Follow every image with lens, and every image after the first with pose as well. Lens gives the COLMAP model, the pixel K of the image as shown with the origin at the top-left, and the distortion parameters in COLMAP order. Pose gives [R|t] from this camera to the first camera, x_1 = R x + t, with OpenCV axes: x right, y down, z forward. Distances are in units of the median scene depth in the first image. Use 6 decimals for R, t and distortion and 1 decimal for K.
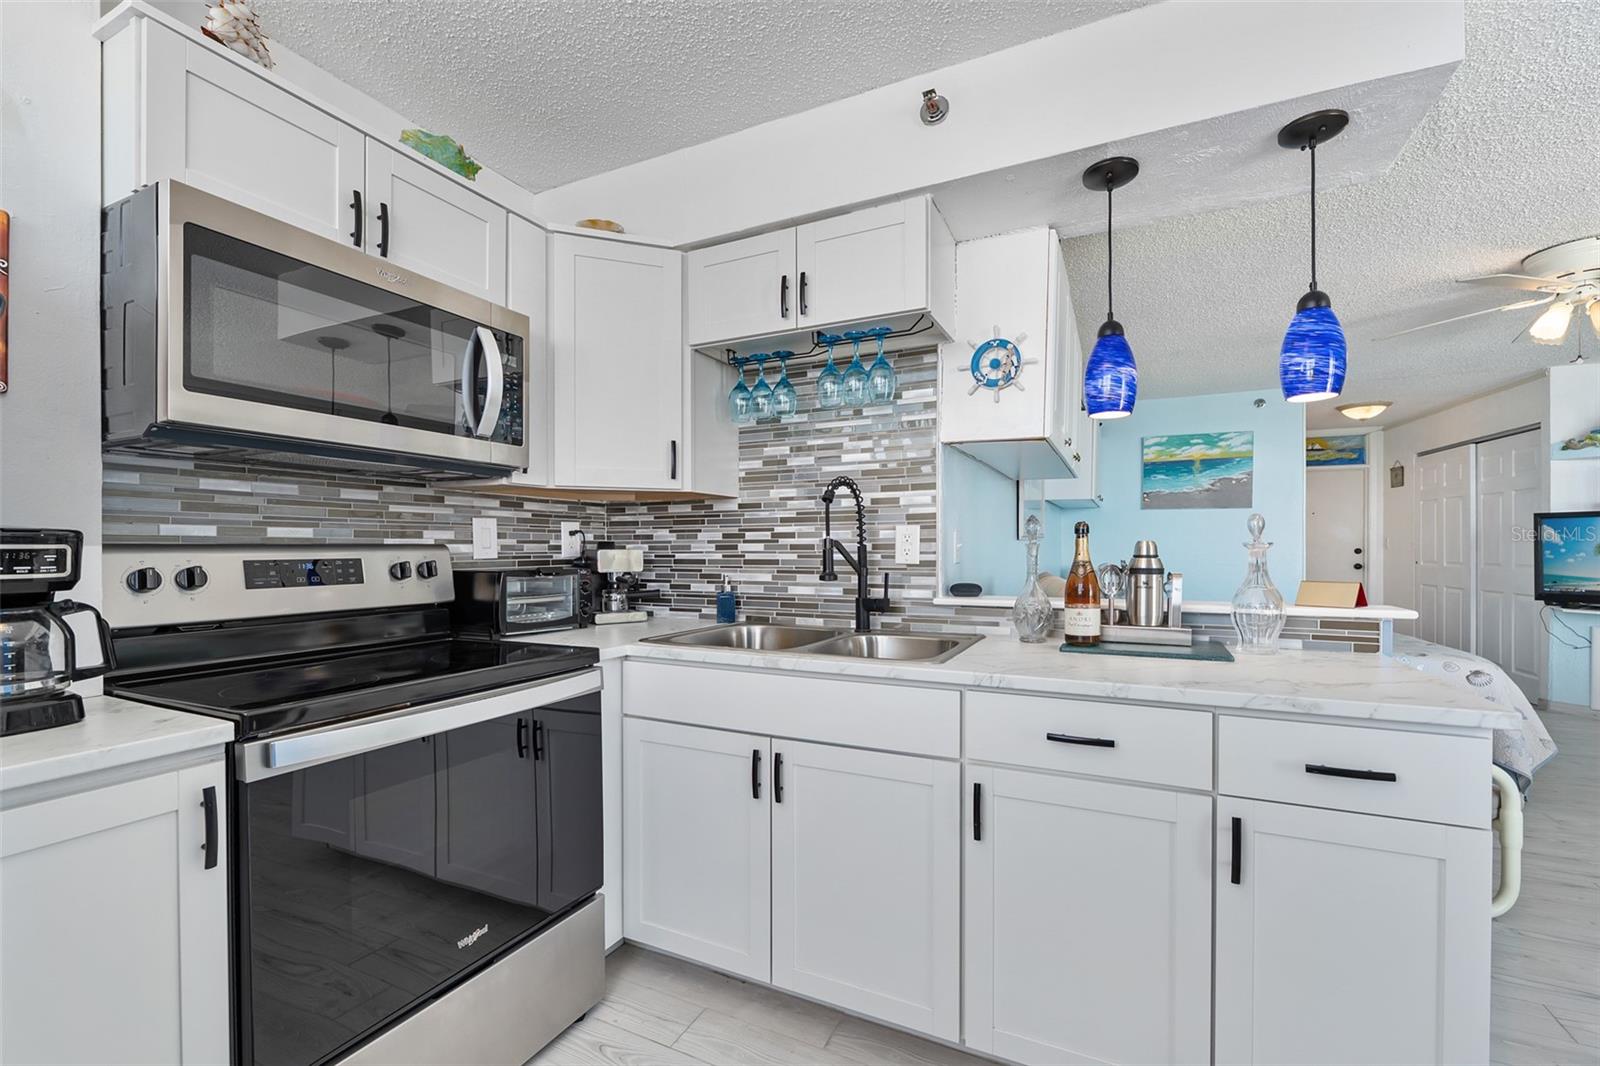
lens RADIAL K [[661.0, 0, 805.3], [0, 661.0, 556.7], [0, 0, 1]] dist [-0.001063, -0.000125]
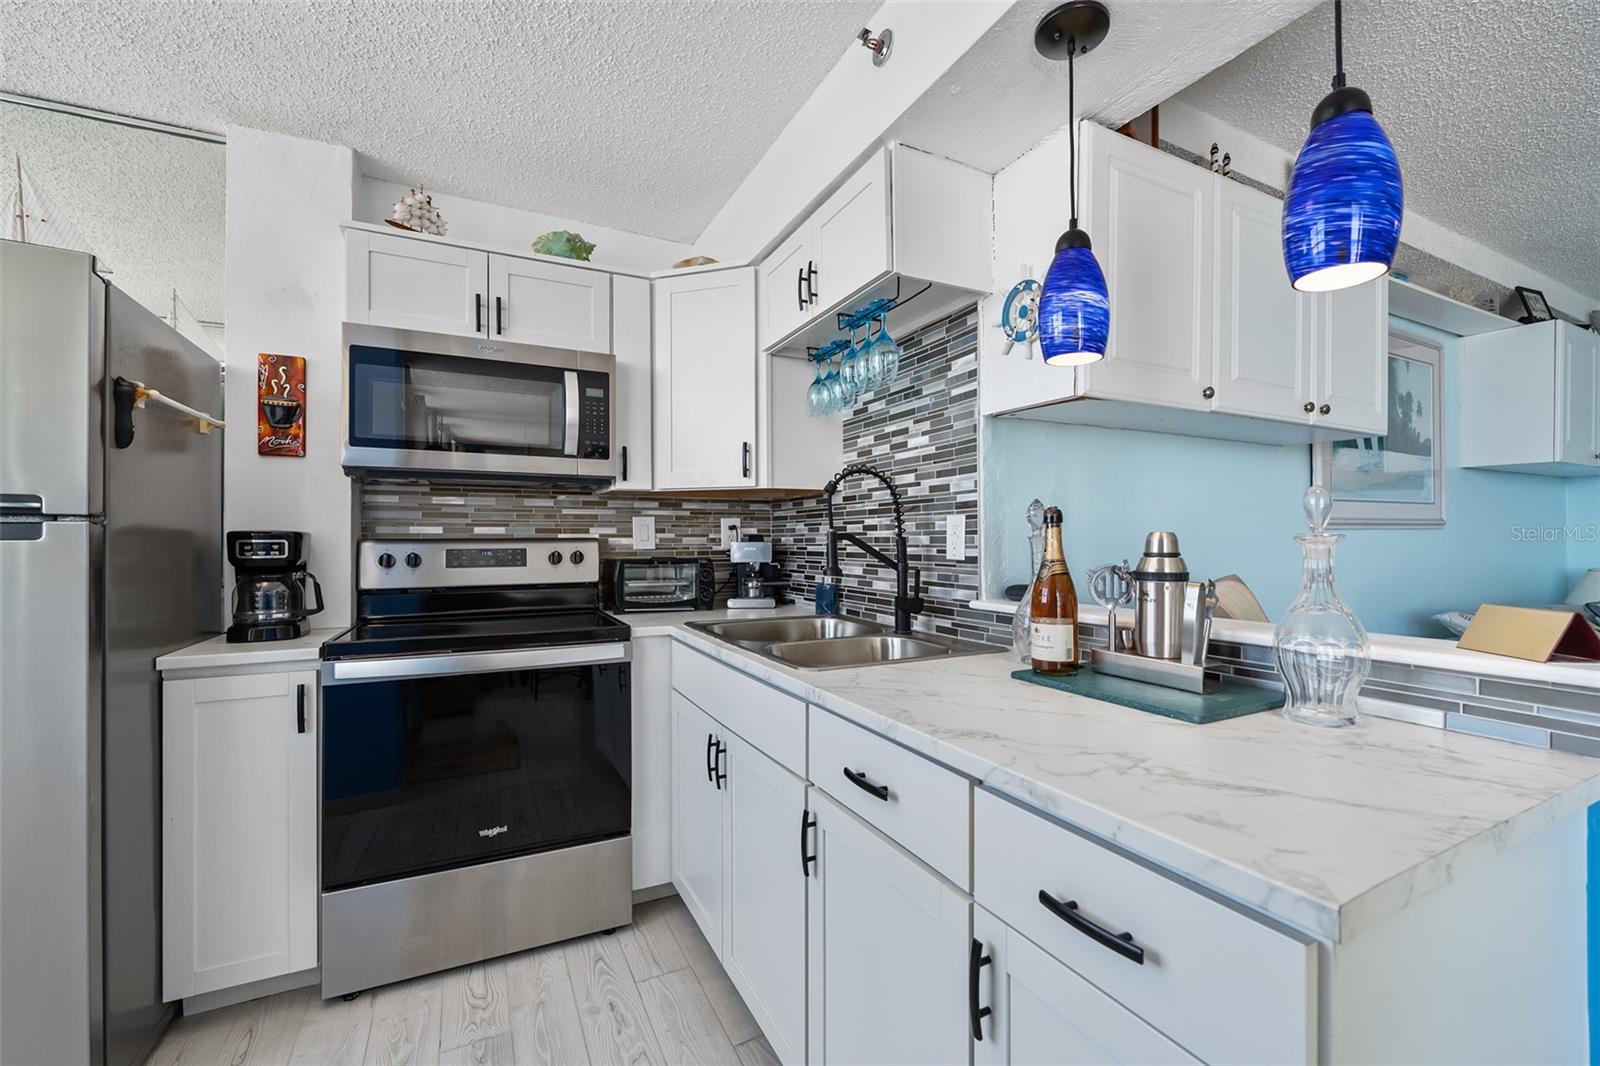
lens RADIAL K [[655.9, 0, 818.7], [0, 655.9, 541.2], [0, 0, 1]] dist [-0.001891, -0.000248]
pose [[0.804251, 0.001767, -0.594287, 0.529751], [-0.007469, 0.999947, -0.007134, -0.006126], [0.594243, 0.010176, 0.804221, 0.204271]]
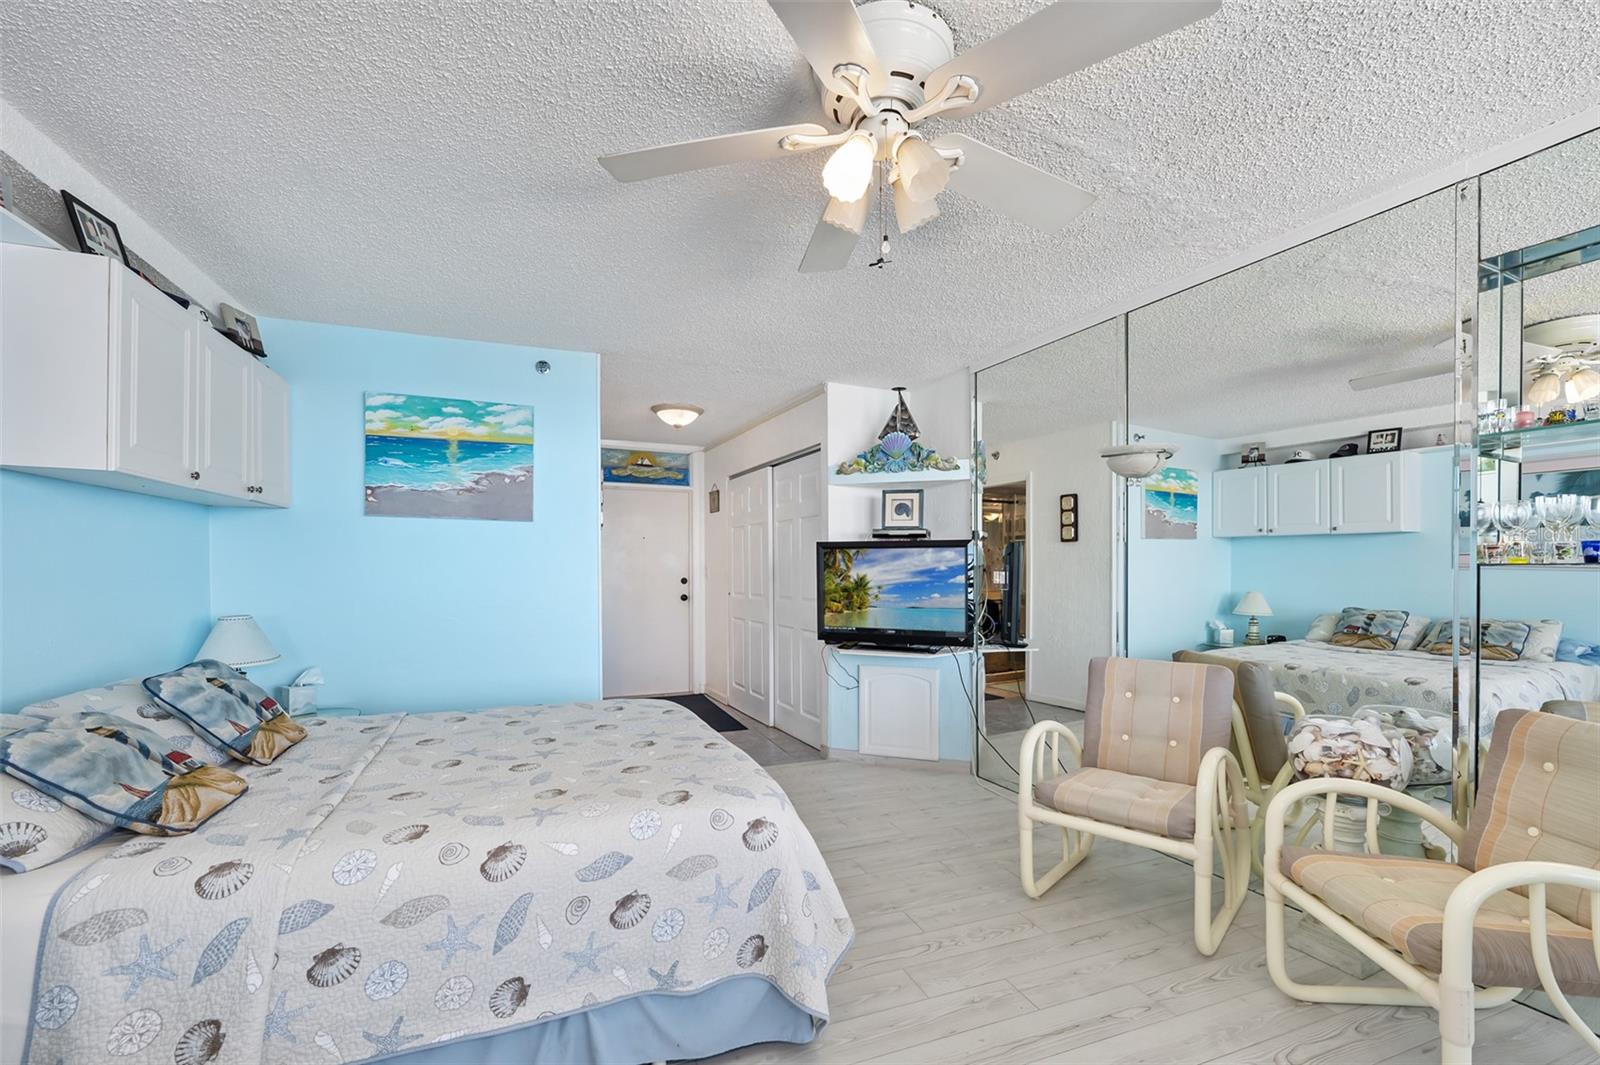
lens RADIAL K [[661.0, 0, 805.3], [0, 661.0, 556.2], [0, 0, 1]] dist [-0.001063, -0.000125]
pose [[0.676280, 0.020316, 0.736364, 0.925360], [0.006850, 0.999403, -0.033864, -0.035898], [-0.736613, 0.027945, 0.675737, 0.865004]]
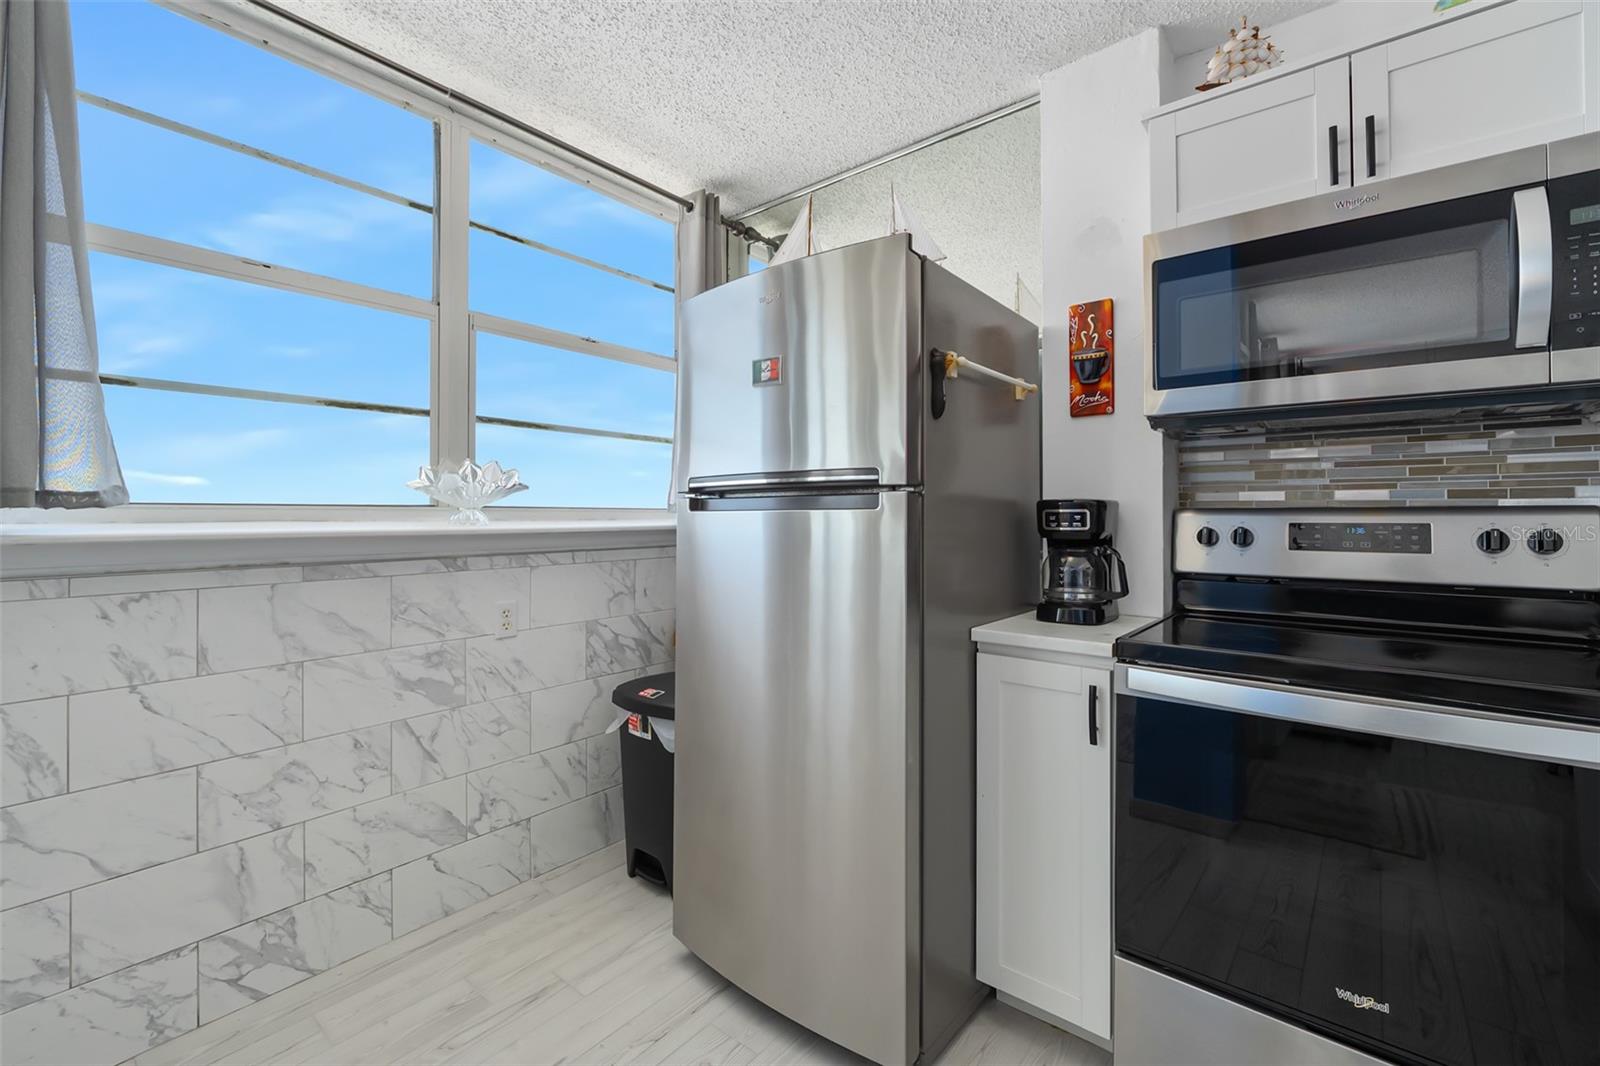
lens RADIAL K [[694.1, 0, 795.1], [0, 694.1, 504.8], [0, 0, 1]] dist [-0.009302, 0.000015]
pose [[-0.229559, -0.009468, -0.973249, 0.299301], [-0.011941, 0.999905, -0.006911, -0.004573], [0.973221, 0.010035, -0.229651, 0.336320]]
